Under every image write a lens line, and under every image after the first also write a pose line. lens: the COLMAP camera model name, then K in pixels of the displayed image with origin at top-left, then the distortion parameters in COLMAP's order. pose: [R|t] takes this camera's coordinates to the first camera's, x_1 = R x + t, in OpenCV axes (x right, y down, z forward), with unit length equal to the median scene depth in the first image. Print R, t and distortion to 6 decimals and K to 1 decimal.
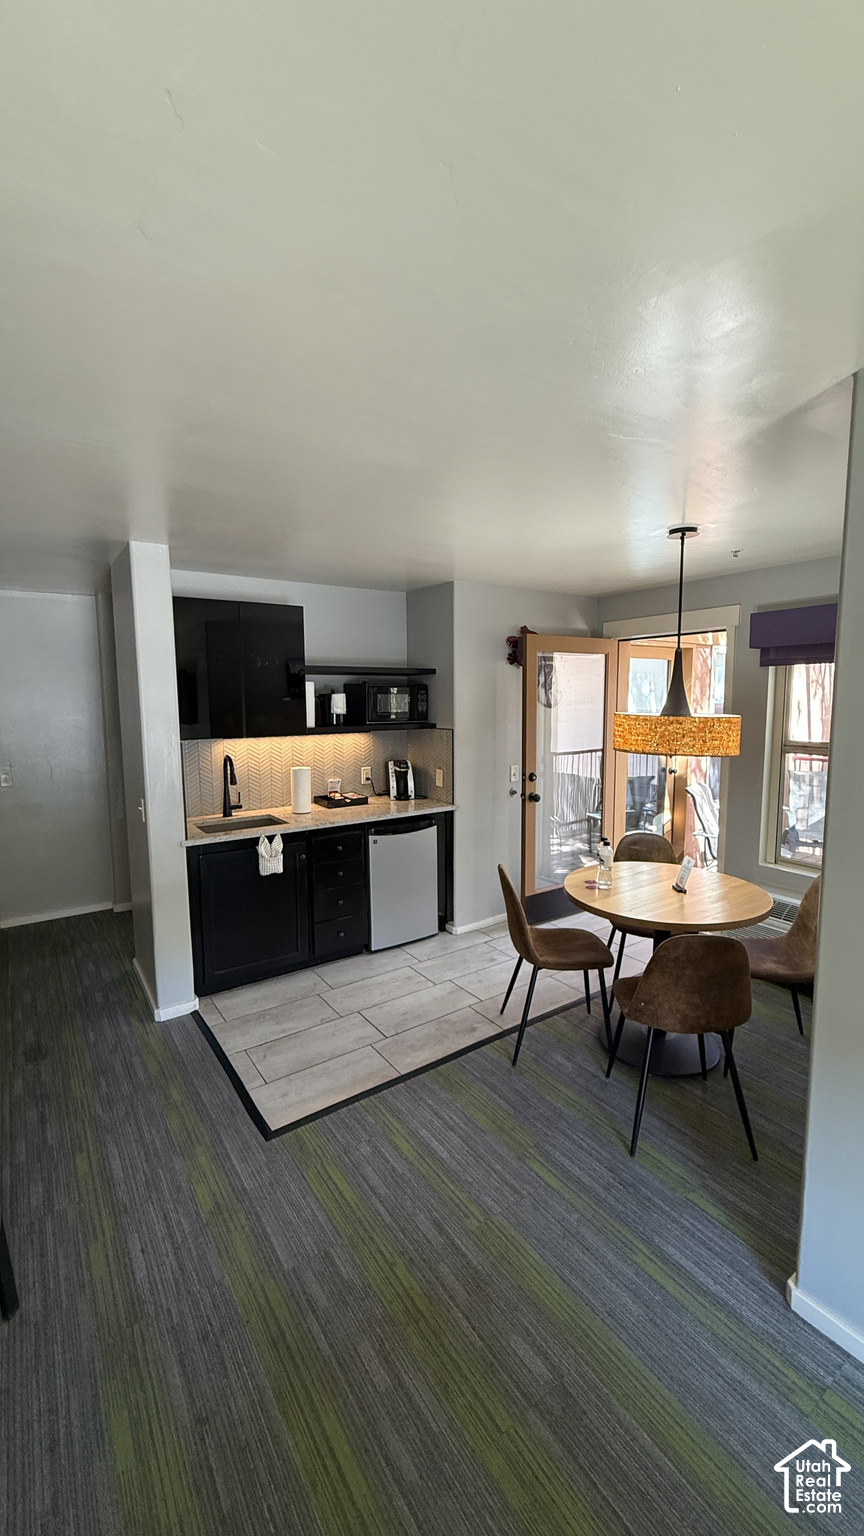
lens RADIAL K [[615.7, 0, 434.3], [0, 615.7, 768.0], [0, 0, 1]] dist [-0.002016, 0.000371]
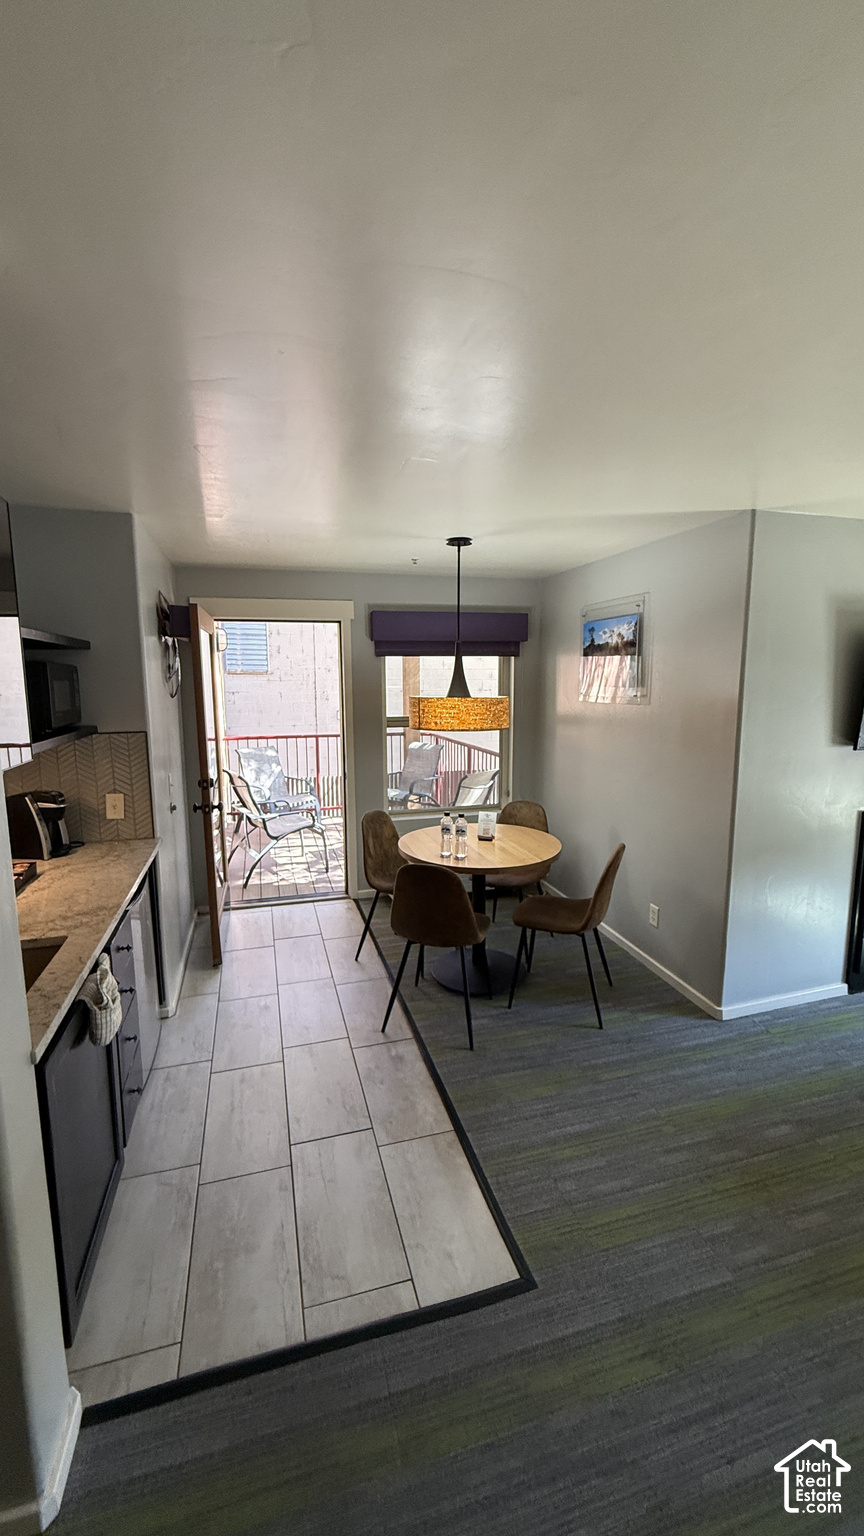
lens RADIAL K [[615.7, 0, 433.5], [0, 615.7, 763.2], [0, 0, 1]] dist [-0.002016, 0.000371]
pose [[0.314232, -0.128457, 0.940615, -0.858618], [0.116018, 0.988573, 0.096248, -0.091969], [-0.942230, 0.078884, 0.325545, 0.769281]]
